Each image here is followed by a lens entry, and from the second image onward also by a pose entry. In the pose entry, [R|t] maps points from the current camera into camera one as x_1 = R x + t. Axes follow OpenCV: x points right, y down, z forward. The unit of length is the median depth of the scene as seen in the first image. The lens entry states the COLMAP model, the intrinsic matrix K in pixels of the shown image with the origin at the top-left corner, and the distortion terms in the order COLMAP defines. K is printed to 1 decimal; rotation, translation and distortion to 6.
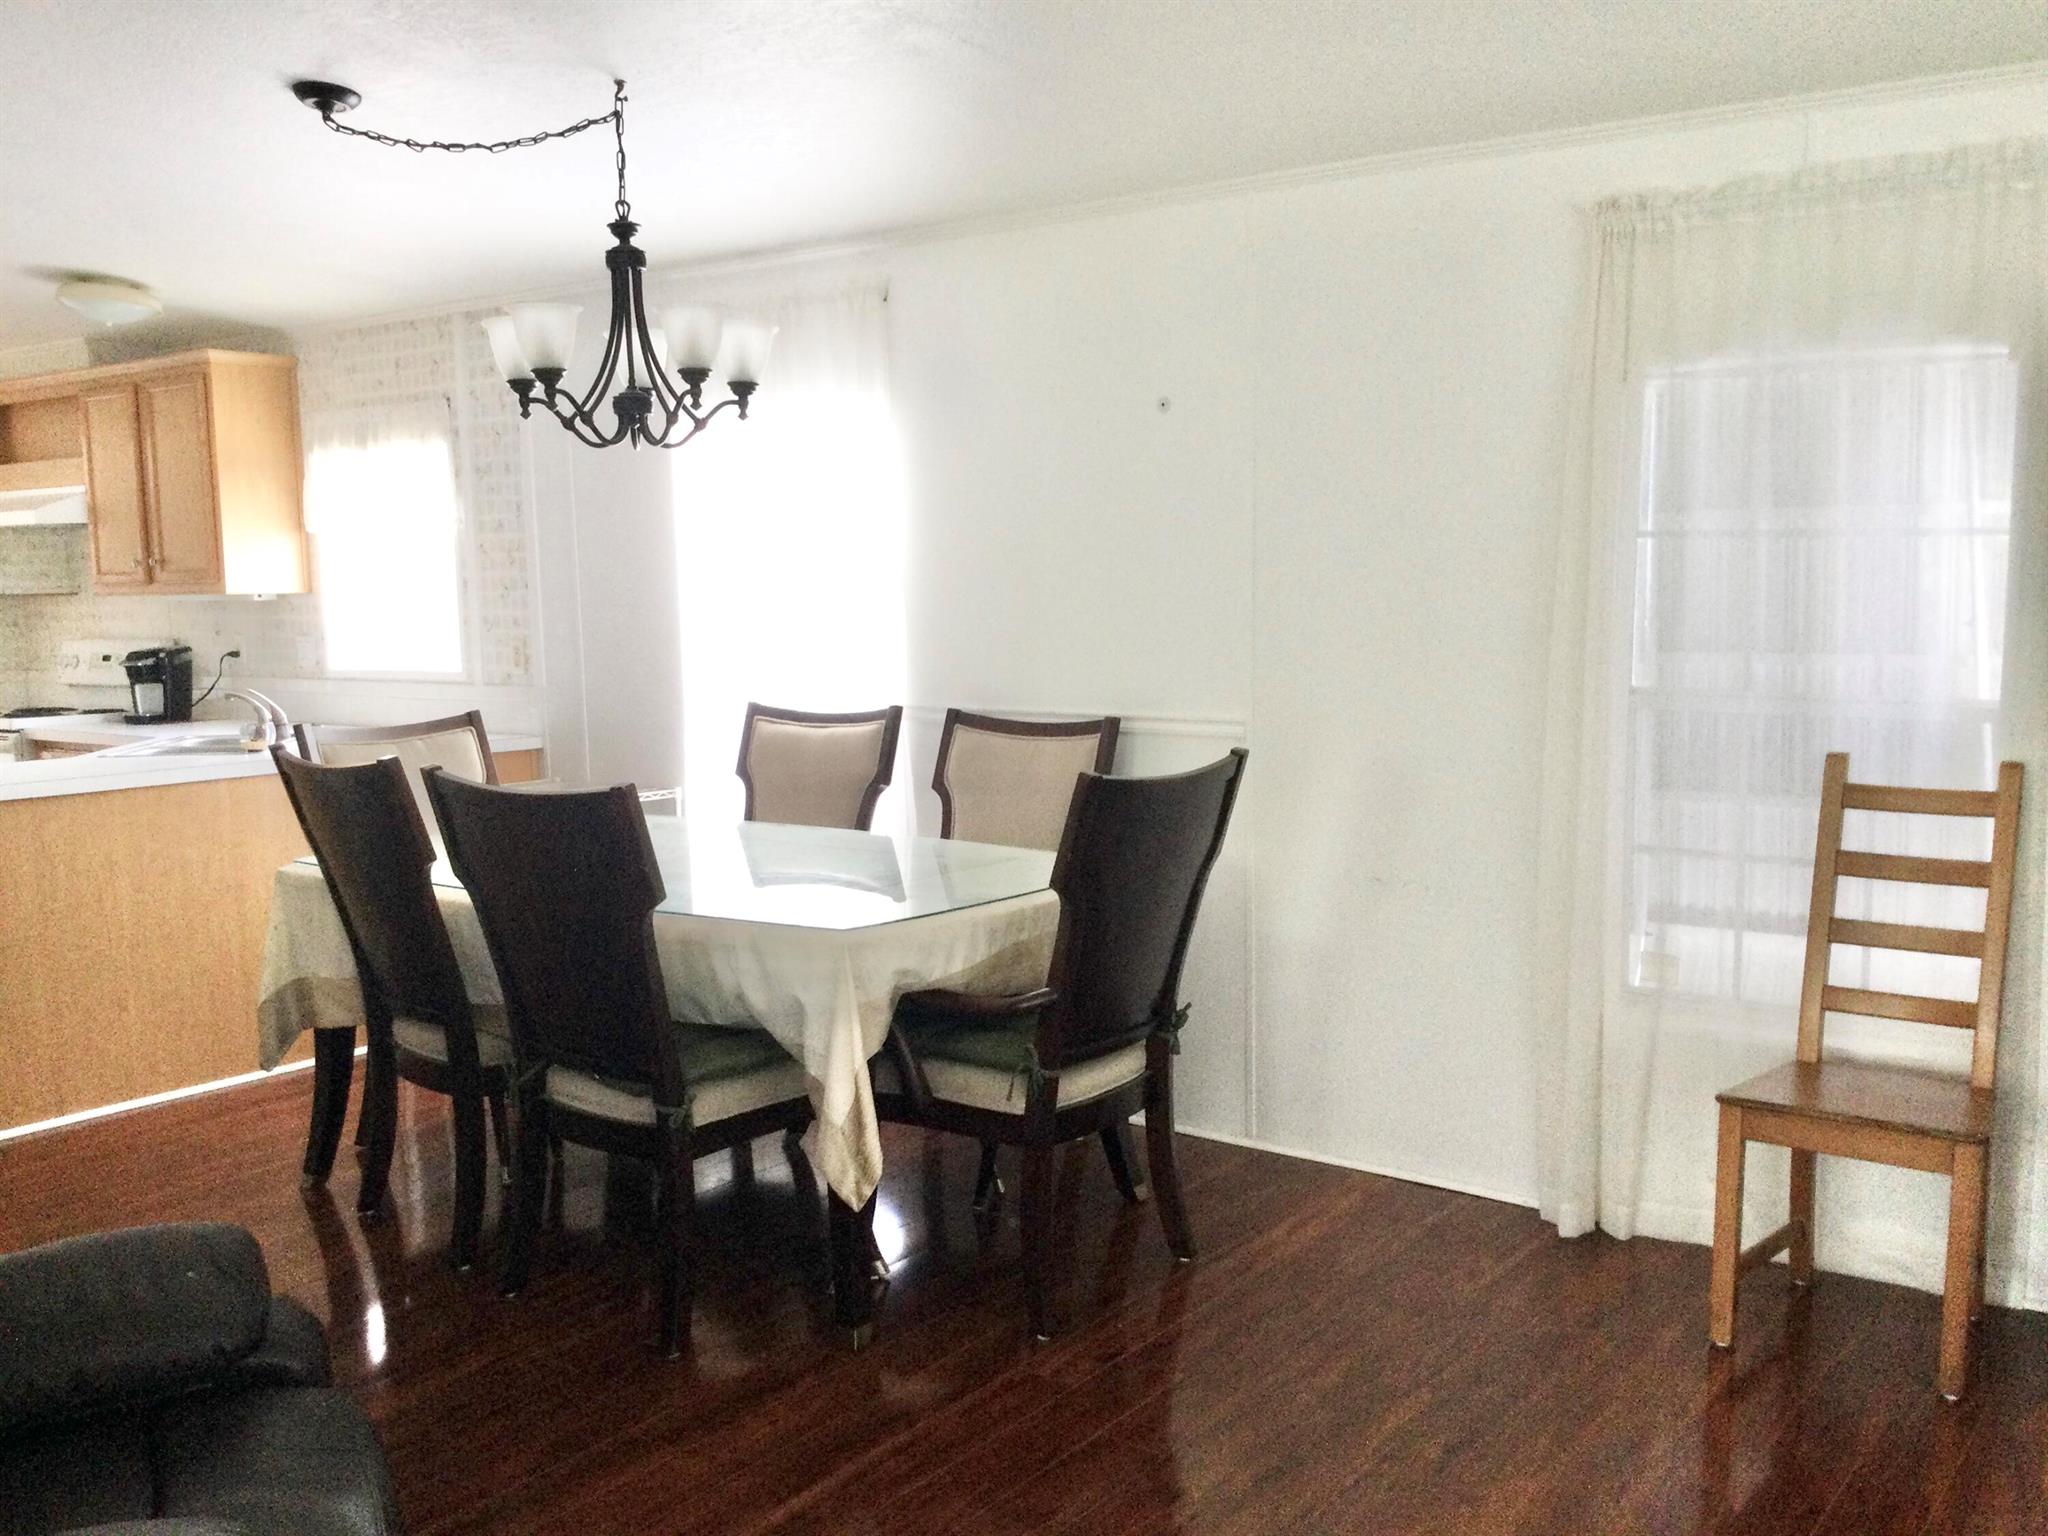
lens RADIAL K [[1857.2, 0, 1033.4], [0, 1857.2, 802.0], [0, 0, 1]] dist [0.128701, -0.258354]
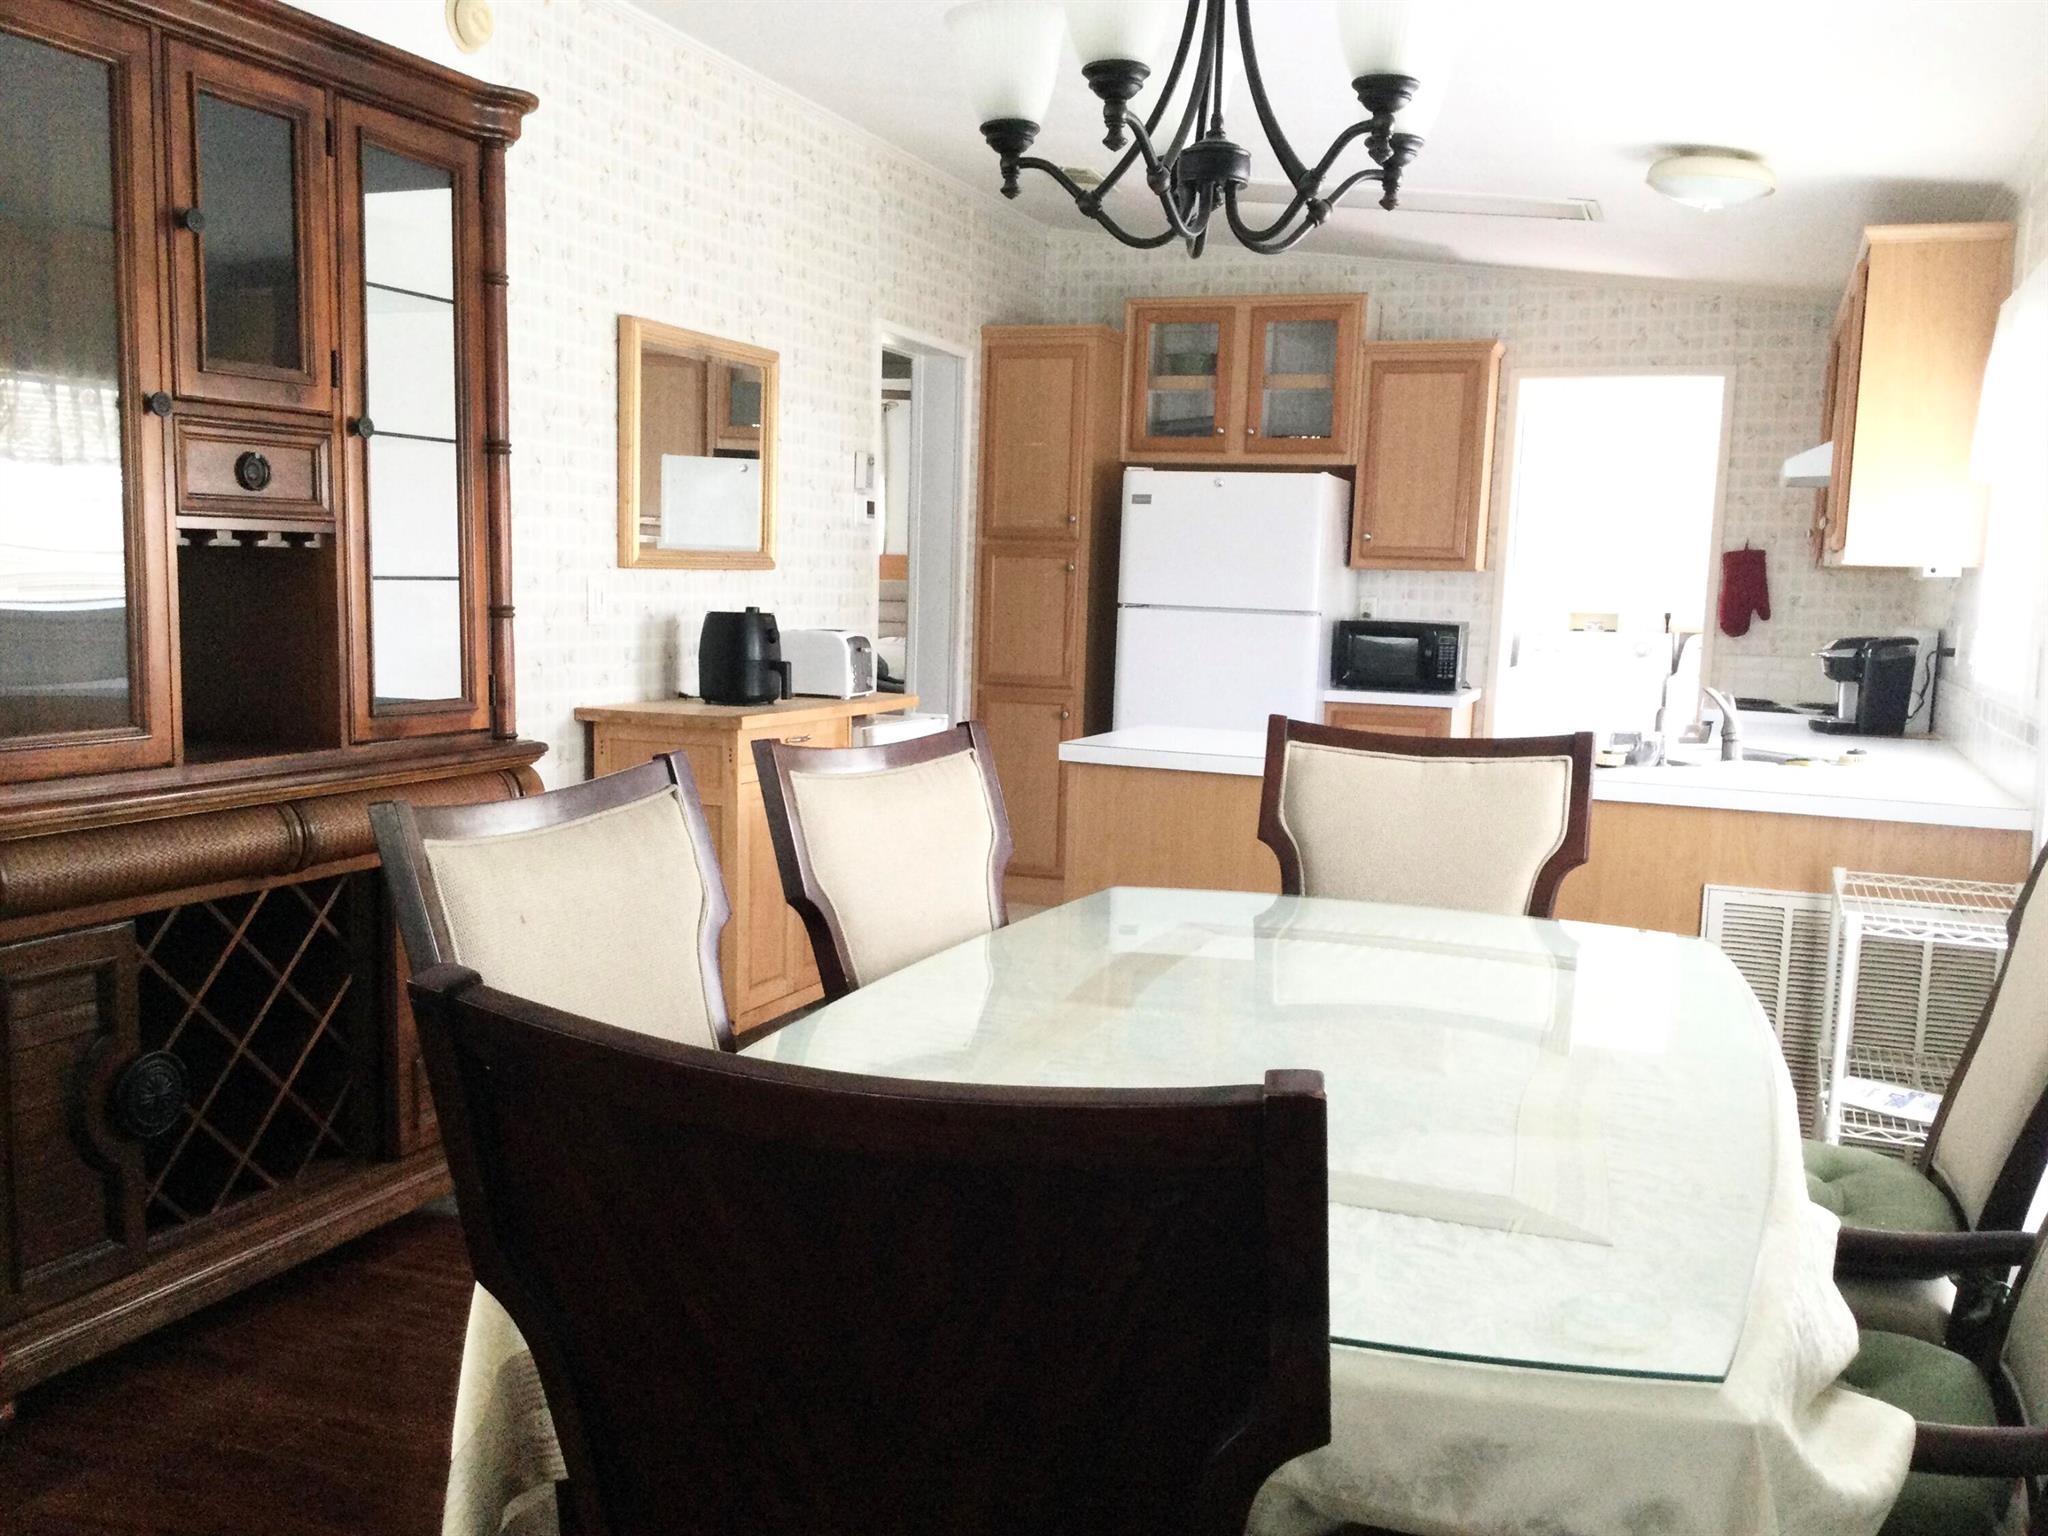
lens RADIAL K [[1857.2, 0, 1033.4], [0, 1857.2, 802.0], [0, 0, 1]] dist [0.128701, -0.258354]
pose [[0.273605, 0.143787, -0.951034, 0.310016], [-0.148662, 0.983203, 0.105882, -0.080799], [0.950284, 0.112413, 0.290385, 0.804293]]
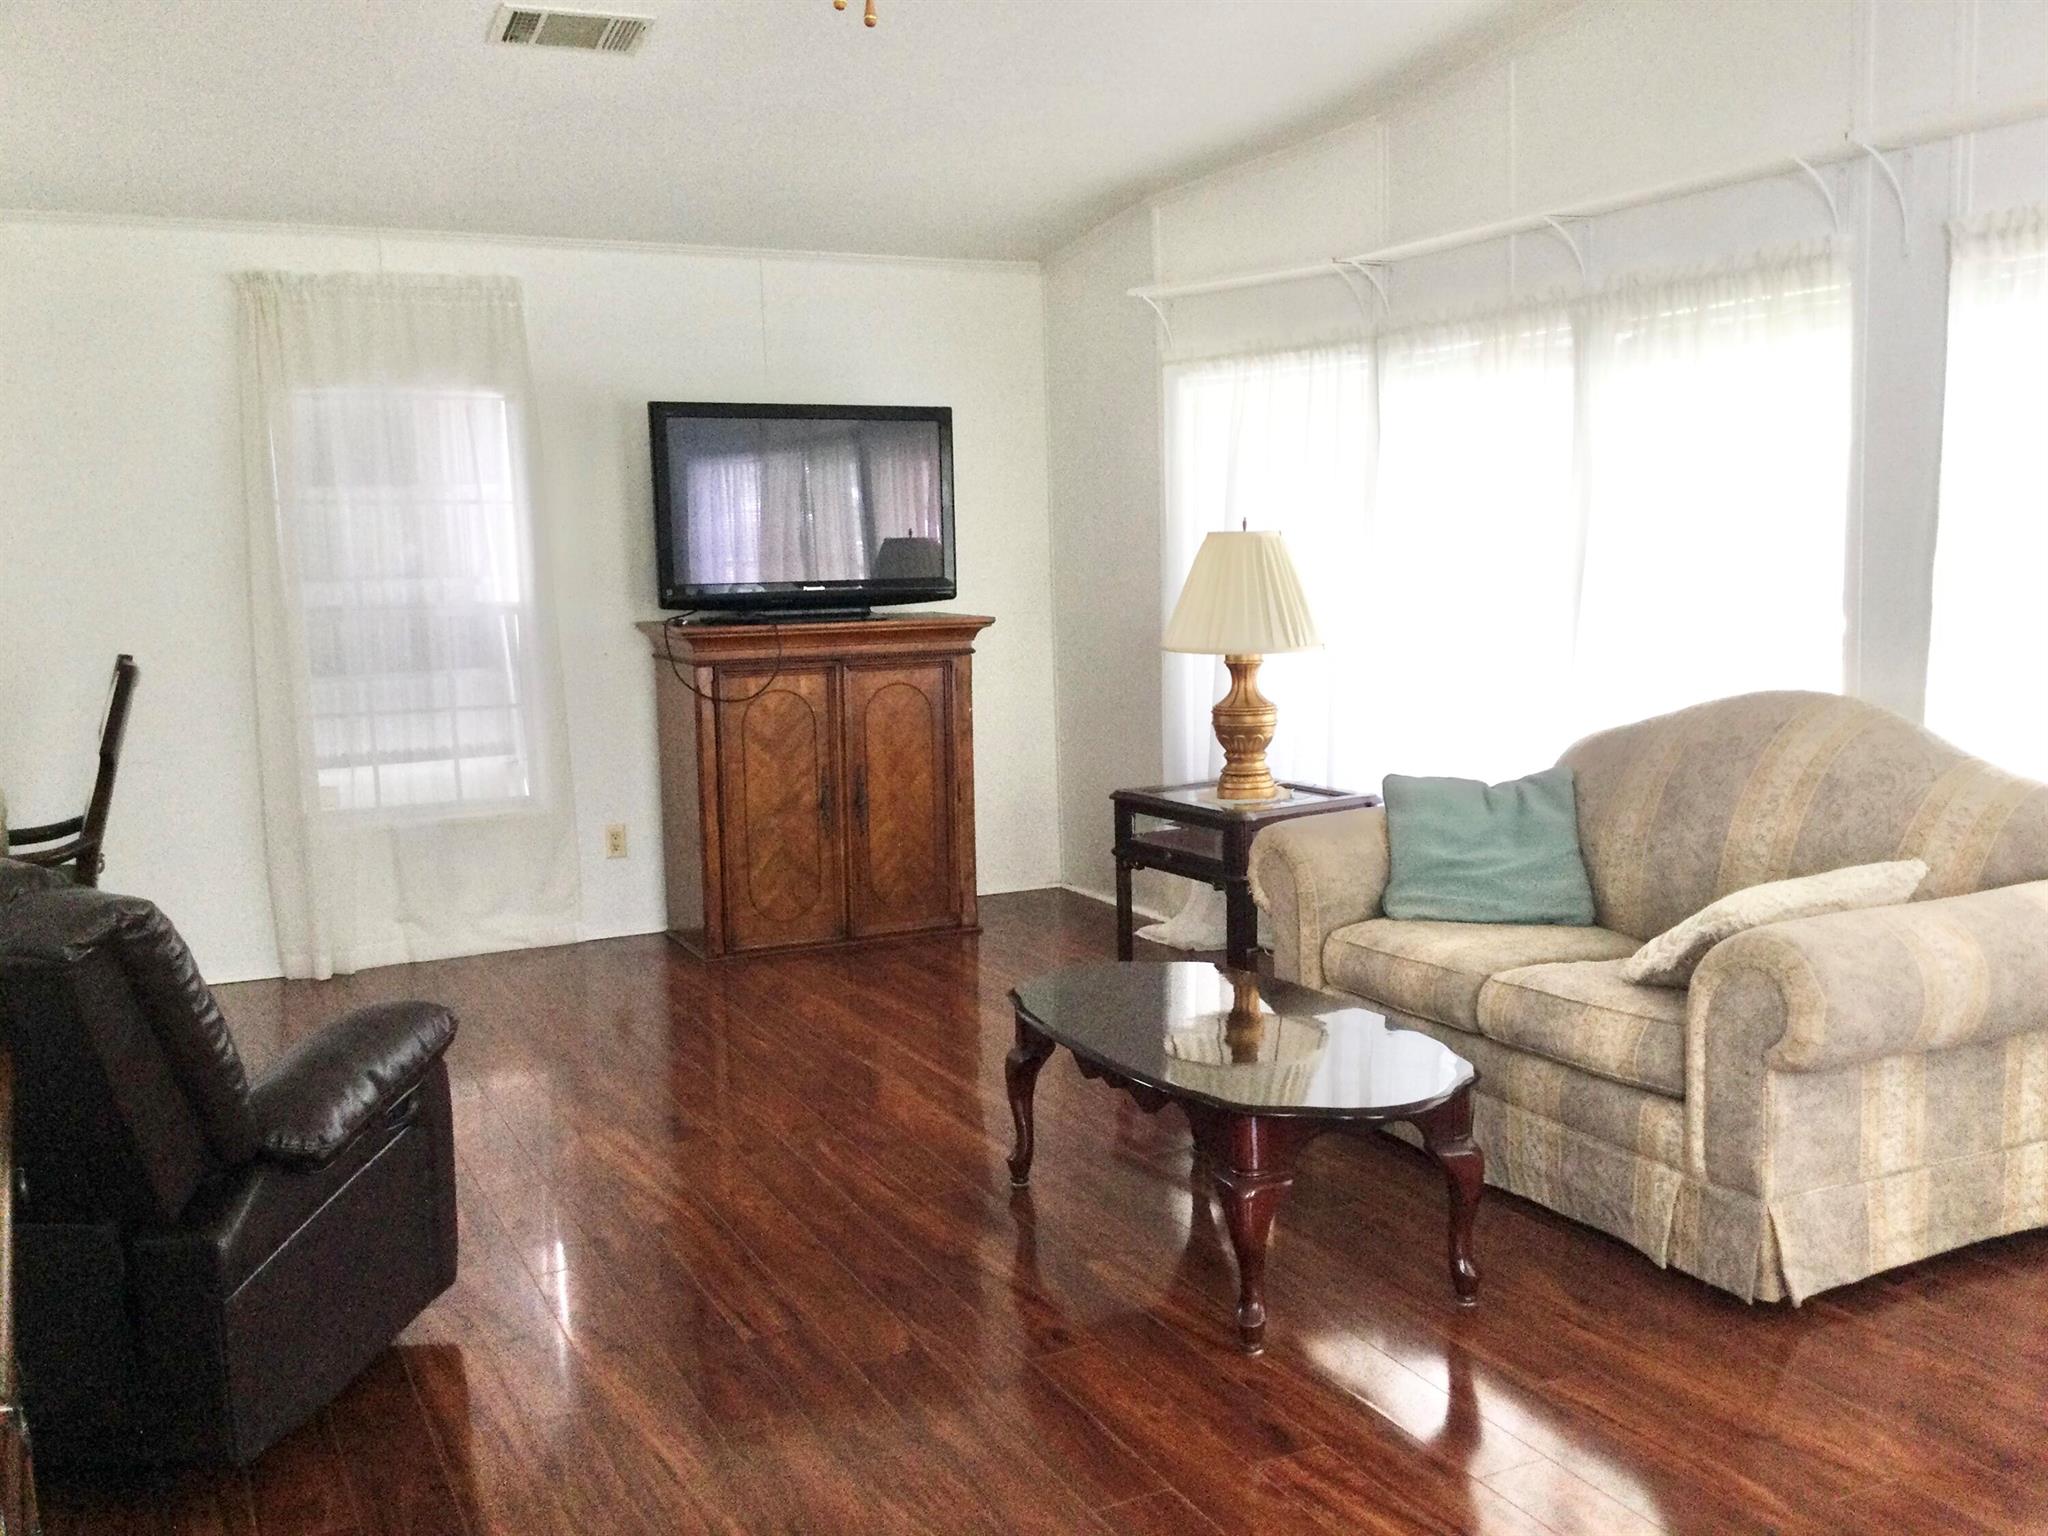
lens RADIAL K [[1857.2, 0, 1033.4], [0, 1857.2, 802.0], [0, 0, 1]] dist [0.128701, -0.258354]
pose [[0.467840, -0.128458, 0.874428, -0.715543], [0.125493, 0.989012, 0.078149, 0.048454], [-0.874858, 0.073174, 0.478820, -0.200856]]
